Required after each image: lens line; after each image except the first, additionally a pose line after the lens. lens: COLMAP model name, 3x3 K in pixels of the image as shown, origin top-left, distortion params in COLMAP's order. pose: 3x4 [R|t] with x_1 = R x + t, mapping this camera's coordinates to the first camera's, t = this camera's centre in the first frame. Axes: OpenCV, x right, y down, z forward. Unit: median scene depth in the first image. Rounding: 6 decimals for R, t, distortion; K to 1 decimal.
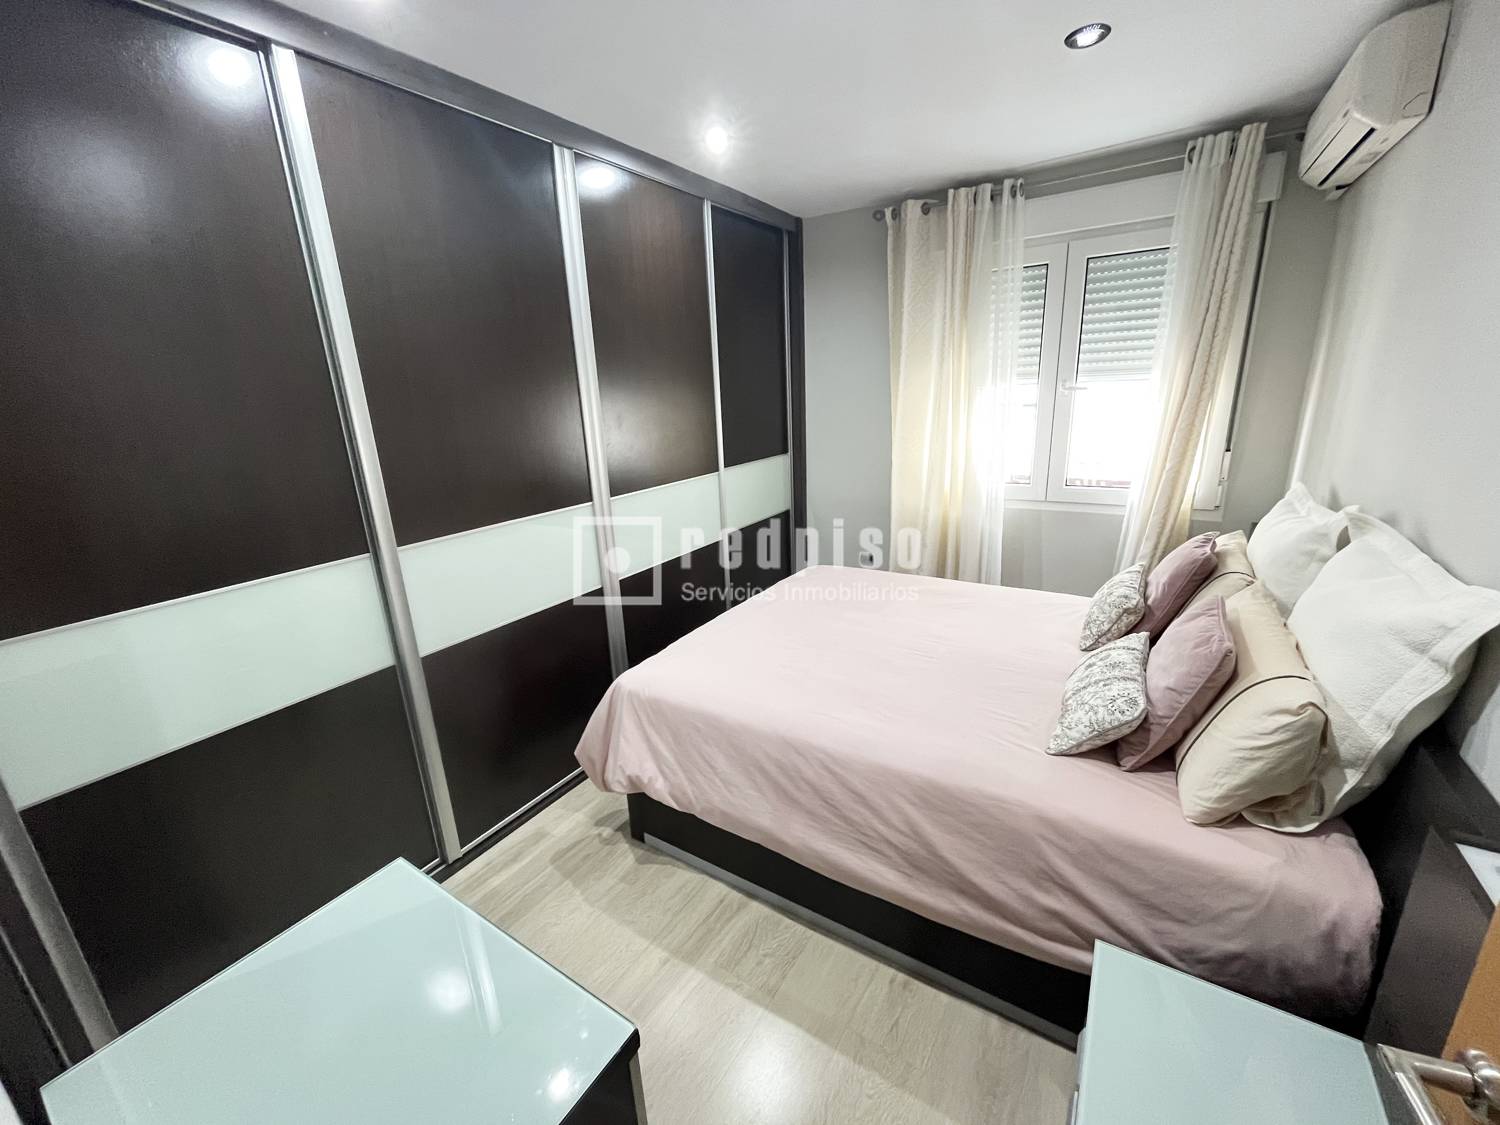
lens RADIAL K [[606.4, 0, 746.2], [0, 606.4, 562.7], [0, 0, 1]] dist [-0.001911, -0.000412]
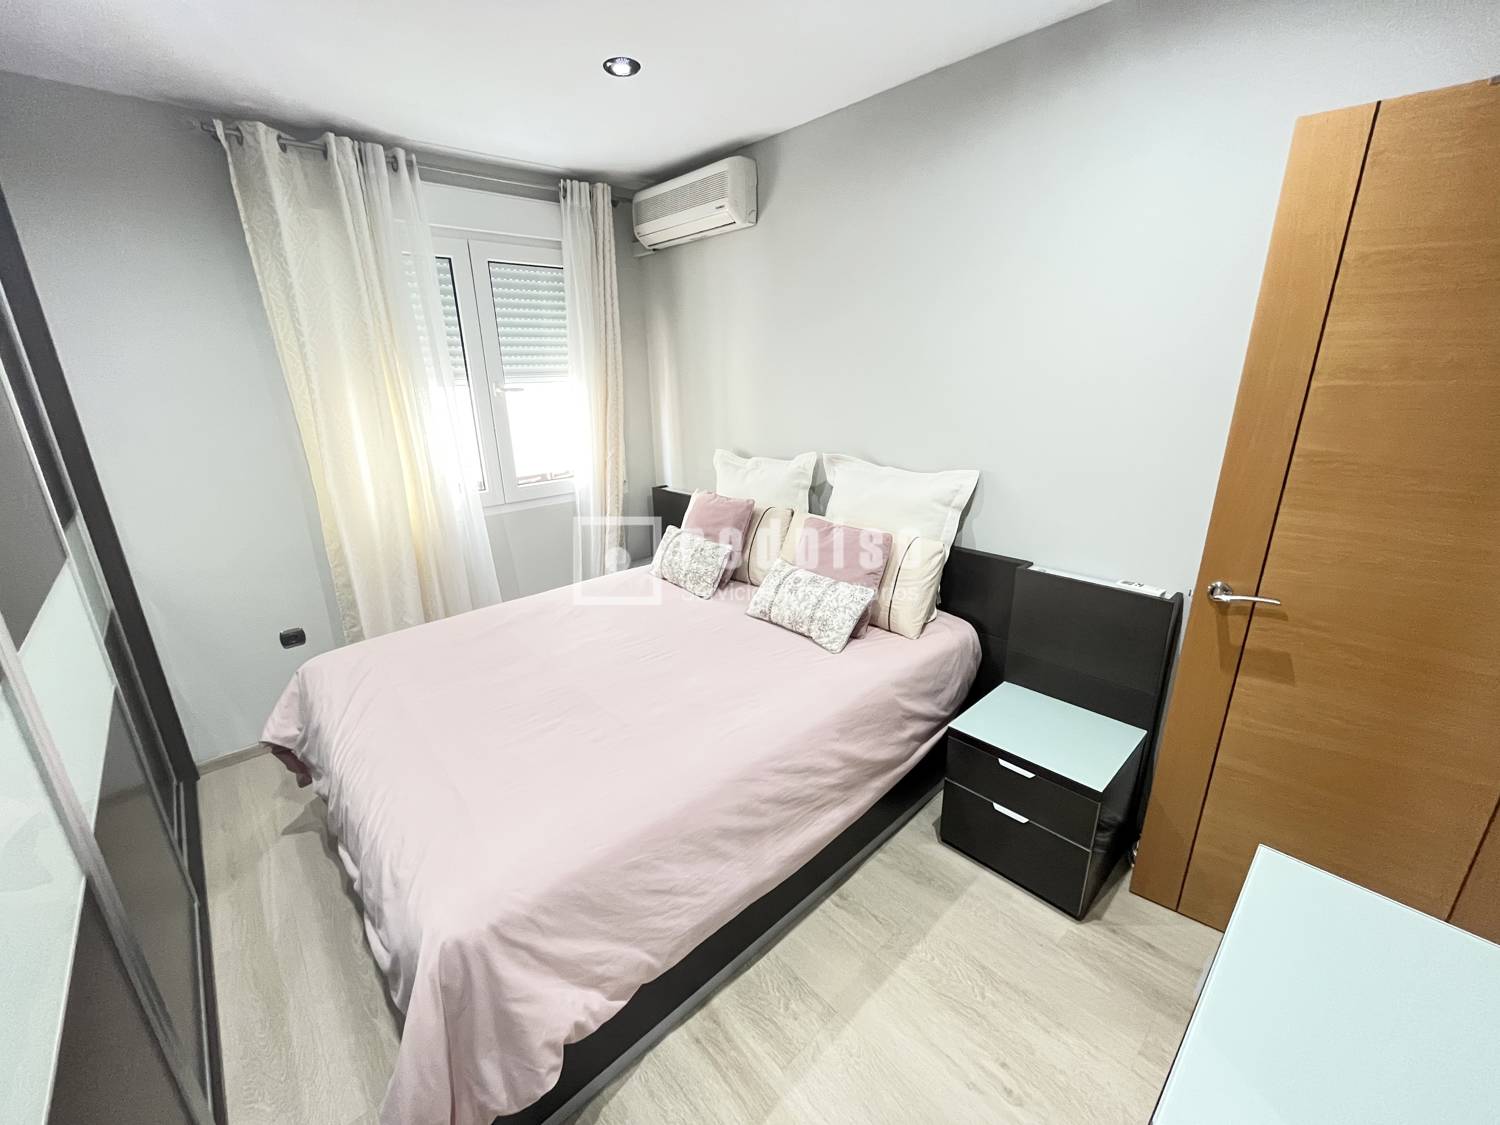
lens RADIAL K [[606.4, 0, 746.2], [0, 606.4, 562.7], [0, 0, 1]] dist [-0.001911, -0.000412]
pose [[0.248351, -0.260238, 0.933058, -0.584969], [0.280638, 0.941256, 0.187827, -0.141534], [-0.927127, 0.215205, 0.306795, 0.575372]]
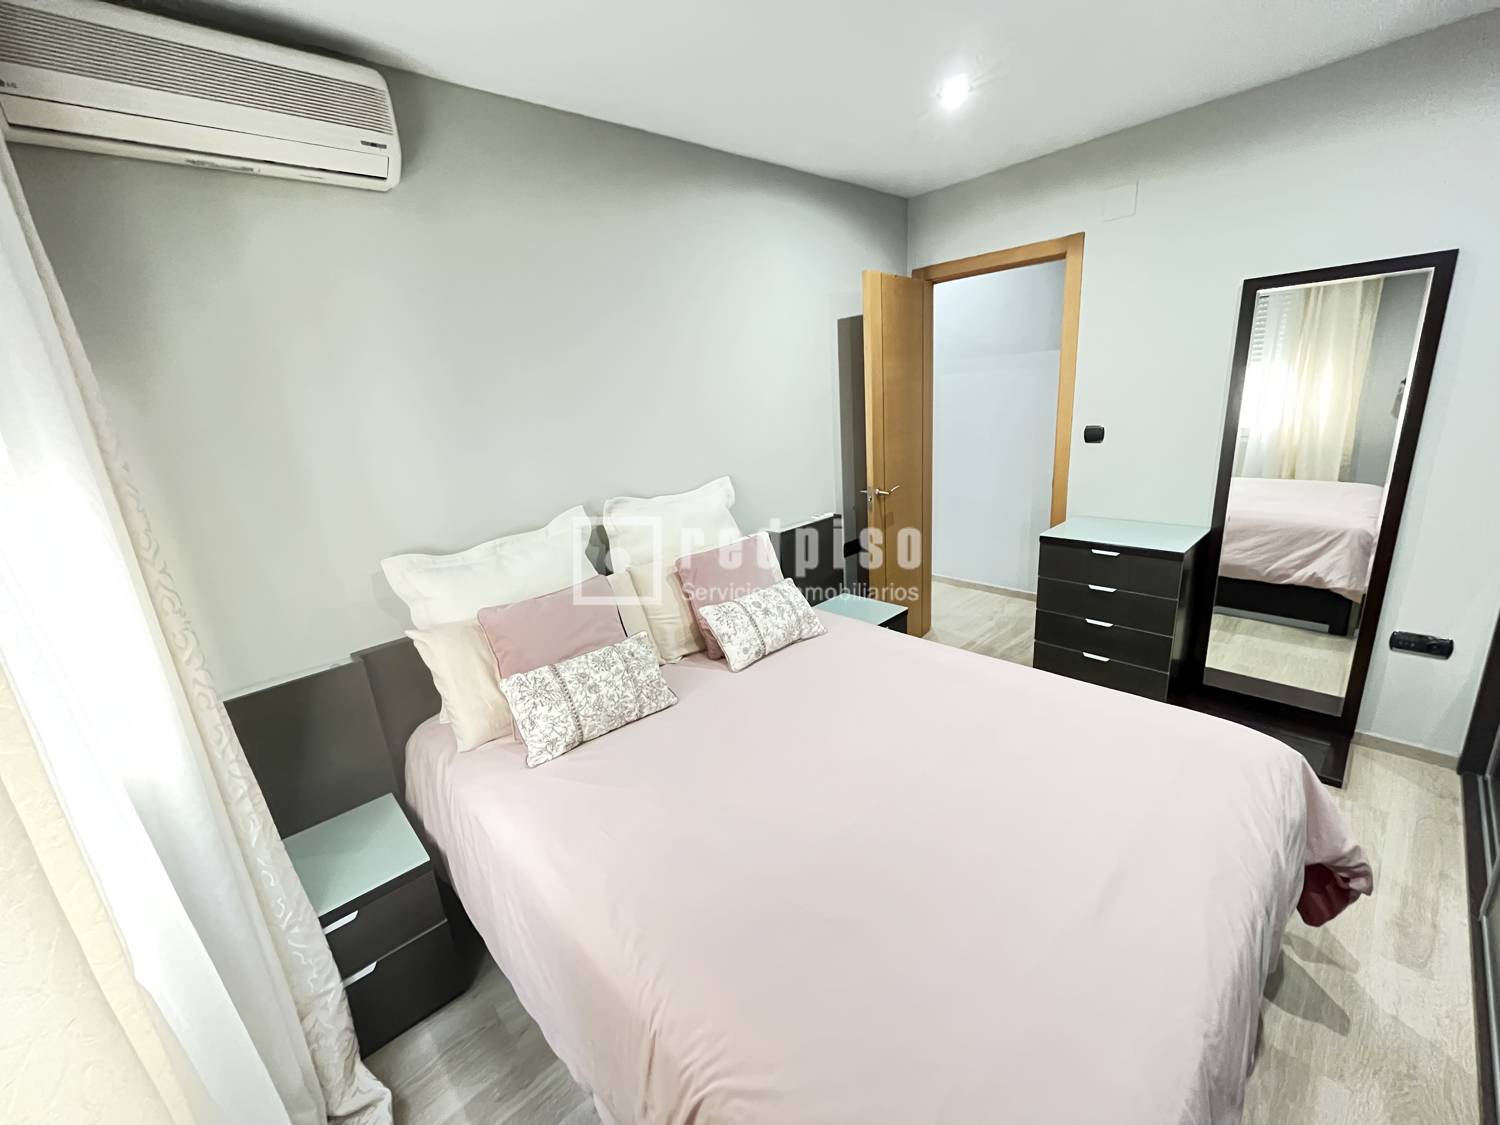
lens RADIAL K [[606.4, 0, 746.2], [0, 606.4, 562.7], [0, 0, 1]] dist [-0.001911, -0.000412]
pose [[-0.962245, 0.047984, 0.267923, 0.216206], [0.184435, 0.838850, 0.512166, -0.510323], [-0.200171, 0.542243, -0.816029, 1.722254]]
